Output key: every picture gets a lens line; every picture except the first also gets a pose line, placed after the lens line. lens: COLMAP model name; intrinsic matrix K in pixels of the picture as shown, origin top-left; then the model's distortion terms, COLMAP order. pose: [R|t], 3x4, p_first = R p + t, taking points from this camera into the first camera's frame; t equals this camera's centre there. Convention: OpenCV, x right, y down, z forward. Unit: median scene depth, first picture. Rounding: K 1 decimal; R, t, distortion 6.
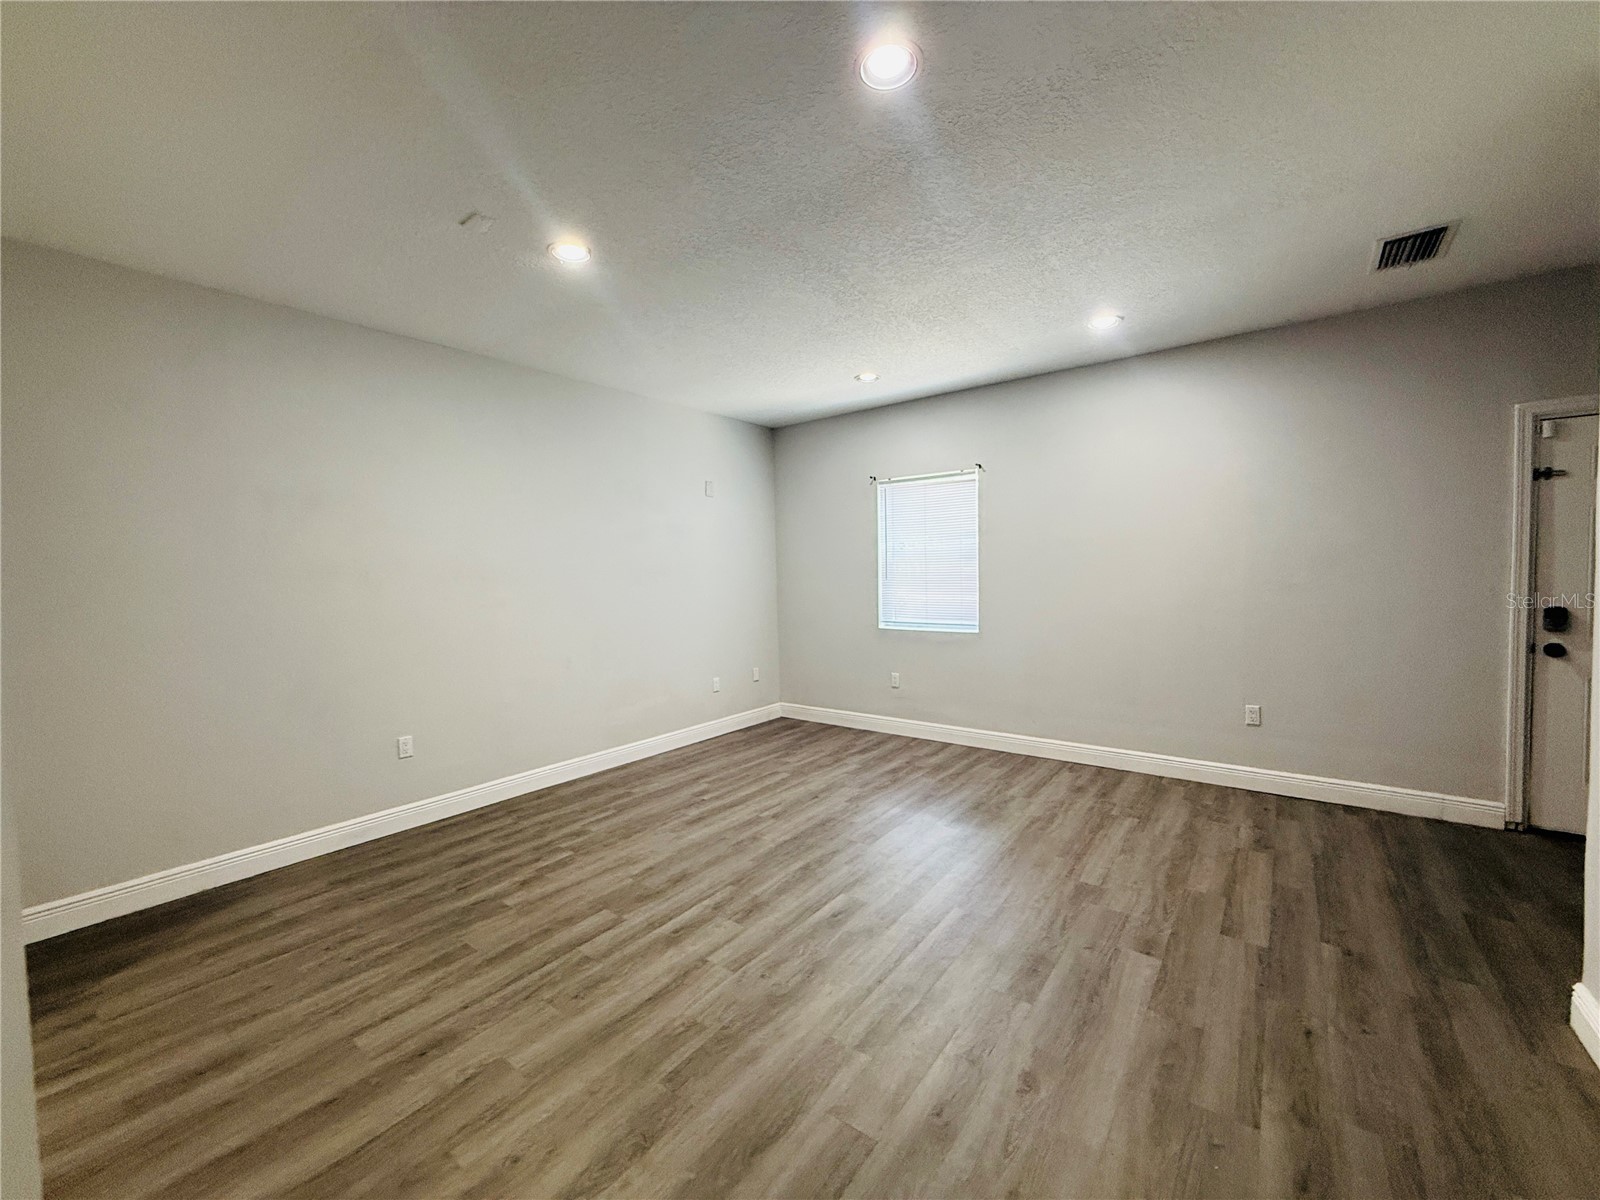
lens RADIAL K [[638.4, 0, 794.9], [0, 638.4, 603.4], [0, 0, 1]] dist [0.000751, 0.000140]
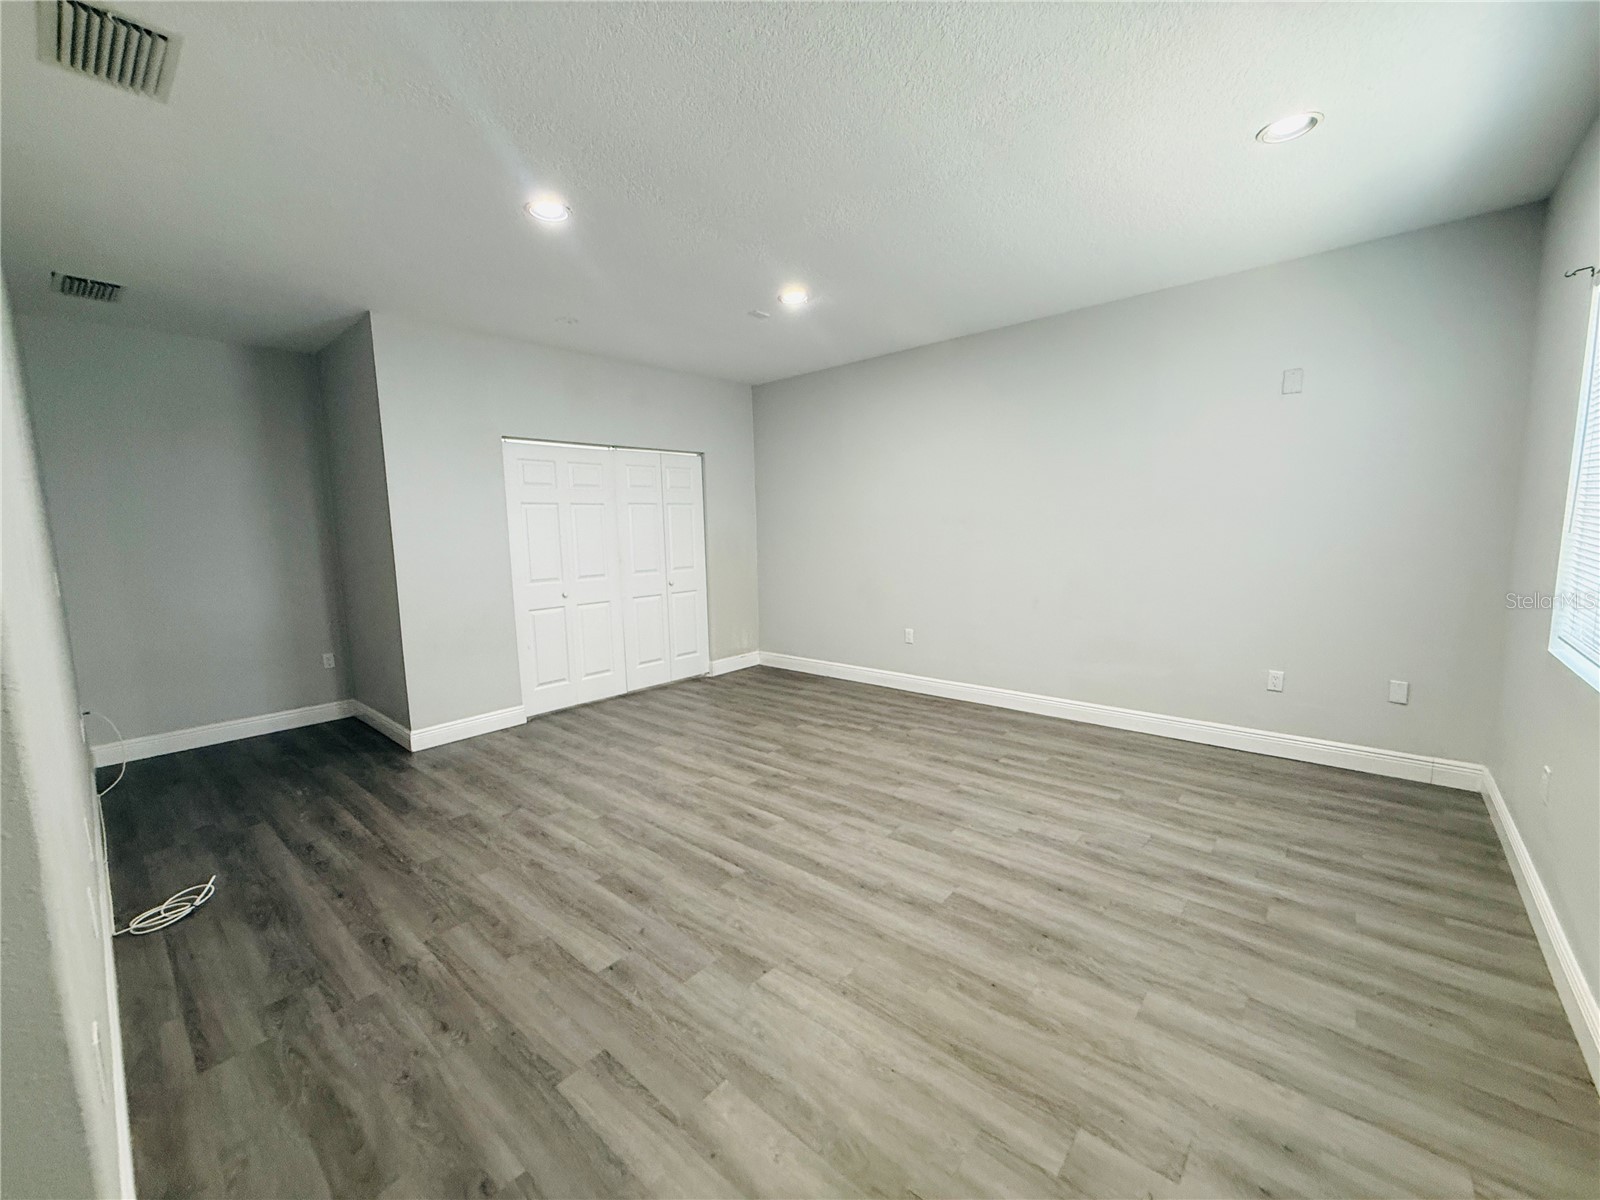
lens RADIAL K [[638.4, 0, 800.6], [0, 638.4, 605.7], [0, 0, 1]] dist [0.000751, 0.000140]
pose [[-0.059811, 0.149108, -0.987010, 0.900198], [-0.021345, 0.988363, 0.150606, -0.067013], [0.997981, 0.030076, -0.055932, 0.867349]]
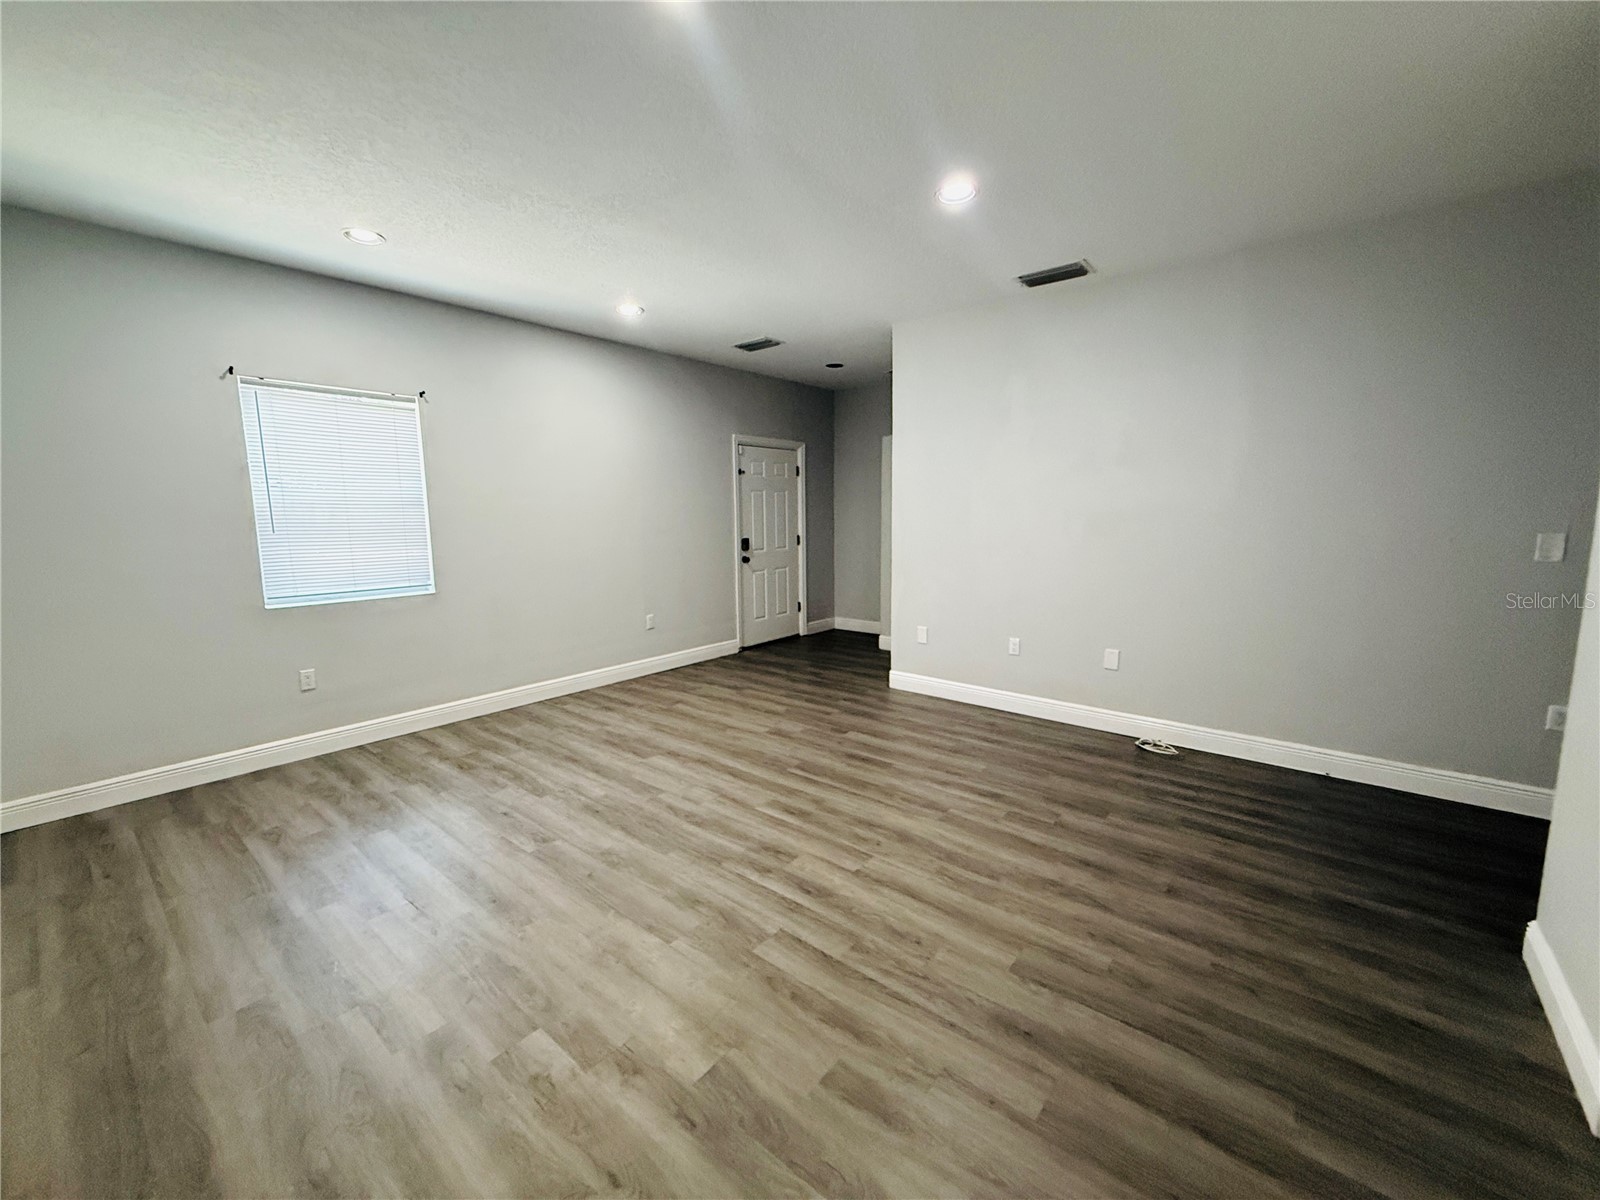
lens RADIAL K [[638.4, 0, 797.8], [0, 638.4, 600.5], [0, 0, 1]] dist [0.000751, 0.000140]
pose [[0.039864, -0.118975, 0.992097, -0.786519], [0.058203, 0.991477, 0.116562, -0.022975], [-0.997509, 0.053097, 0.046449, 0.688564]]
